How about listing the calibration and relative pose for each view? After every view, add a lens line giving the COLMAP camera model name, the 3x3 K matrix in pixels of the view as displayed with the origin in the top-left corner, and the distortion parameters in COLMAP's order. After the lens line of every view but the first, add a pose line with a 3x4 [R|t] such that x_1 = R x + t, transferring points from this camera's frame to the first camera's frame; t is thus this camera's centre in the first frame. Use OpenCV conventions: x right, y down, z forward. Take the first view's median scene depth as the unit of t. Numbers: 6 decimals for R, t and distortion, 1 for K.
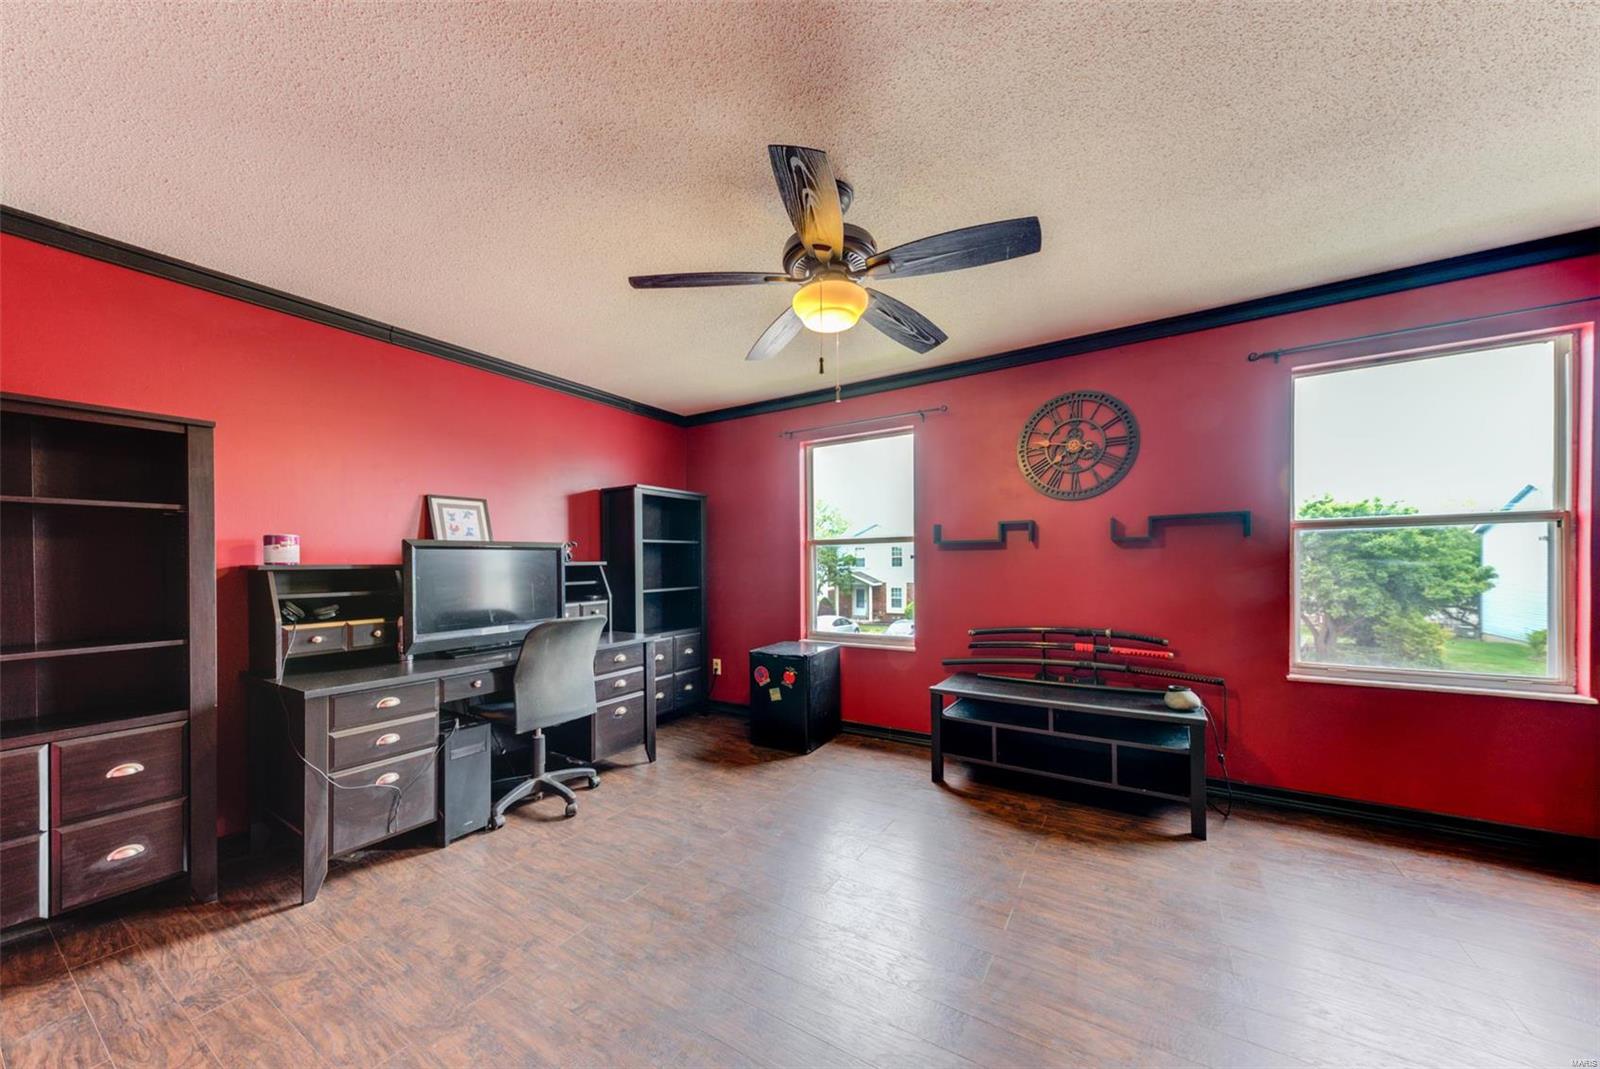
lens RADIAL K [[554.4, 0, 809.8], [0, 554.4, 566.6], [0, 0, 1]] dist [0.025848, -0.005542]
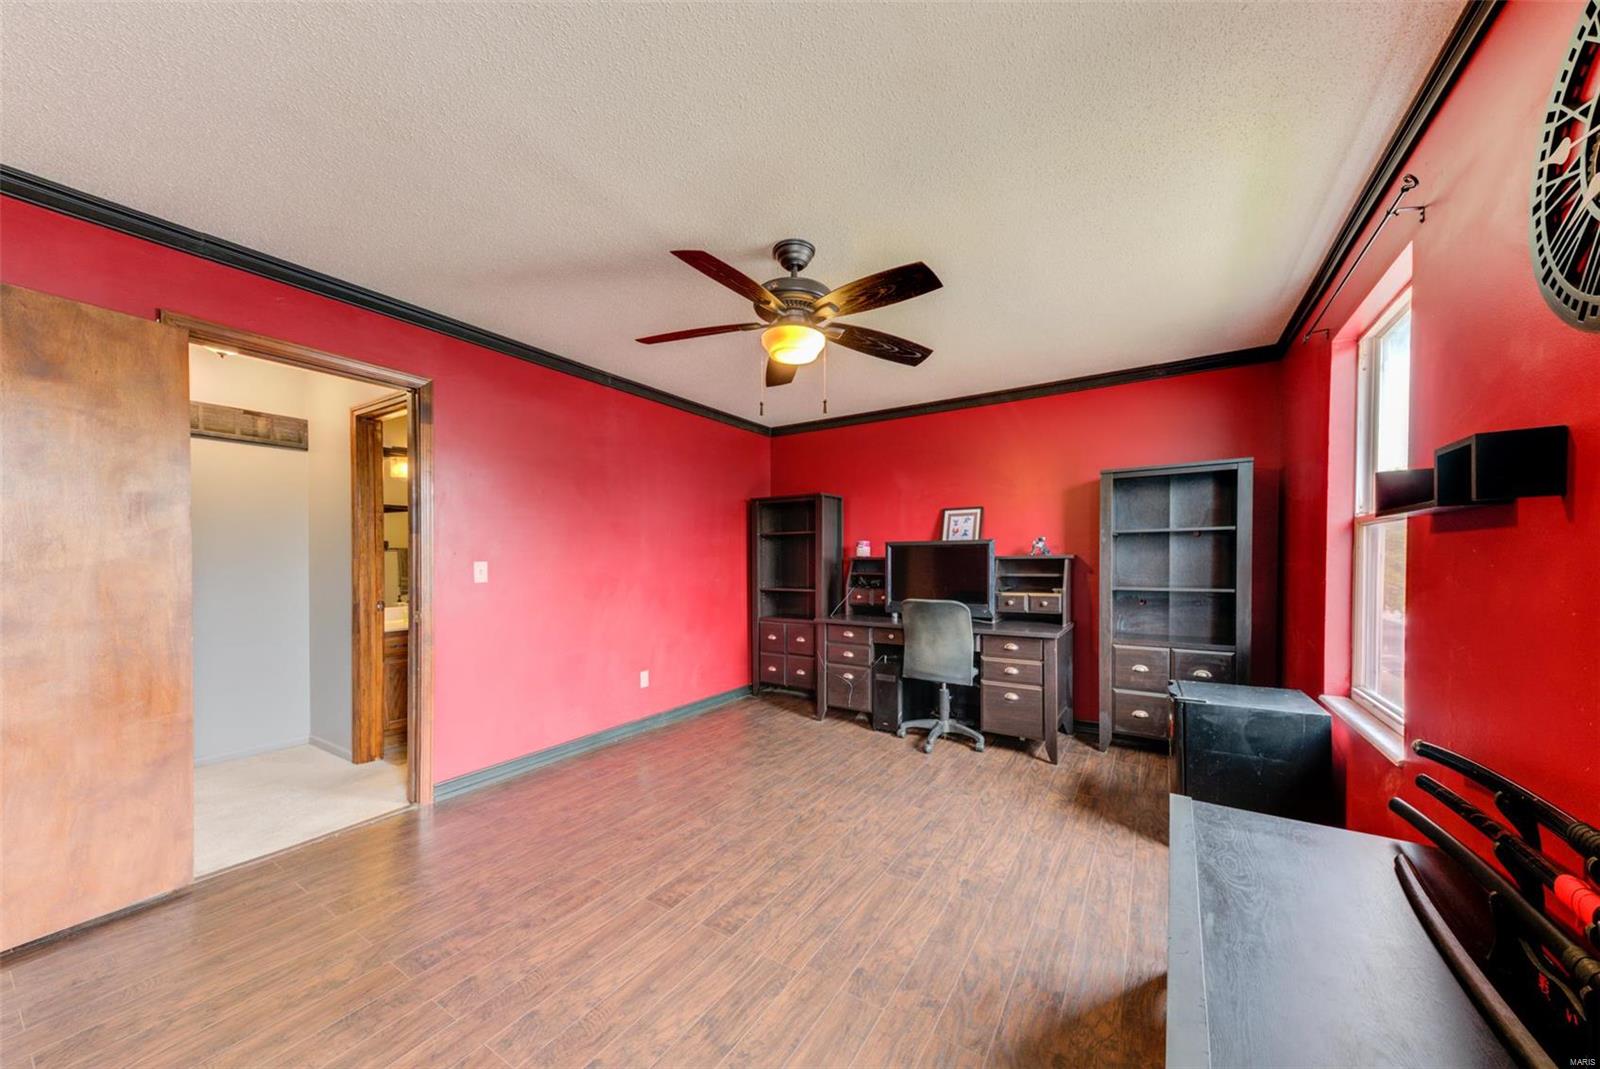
lens RADIAL K [[554.4, 0, 803.3], [0, 554.4, 563.1], [0, 0, 1]] dist [0.025848, -0.005542]
pose [[-0.014839, 0.023546, -0.999613, 0.745552], [0.000288, 0.999723, 0.023545, -0.021109], [0.999890, 0.000062, -0.014842, 0.637331]]
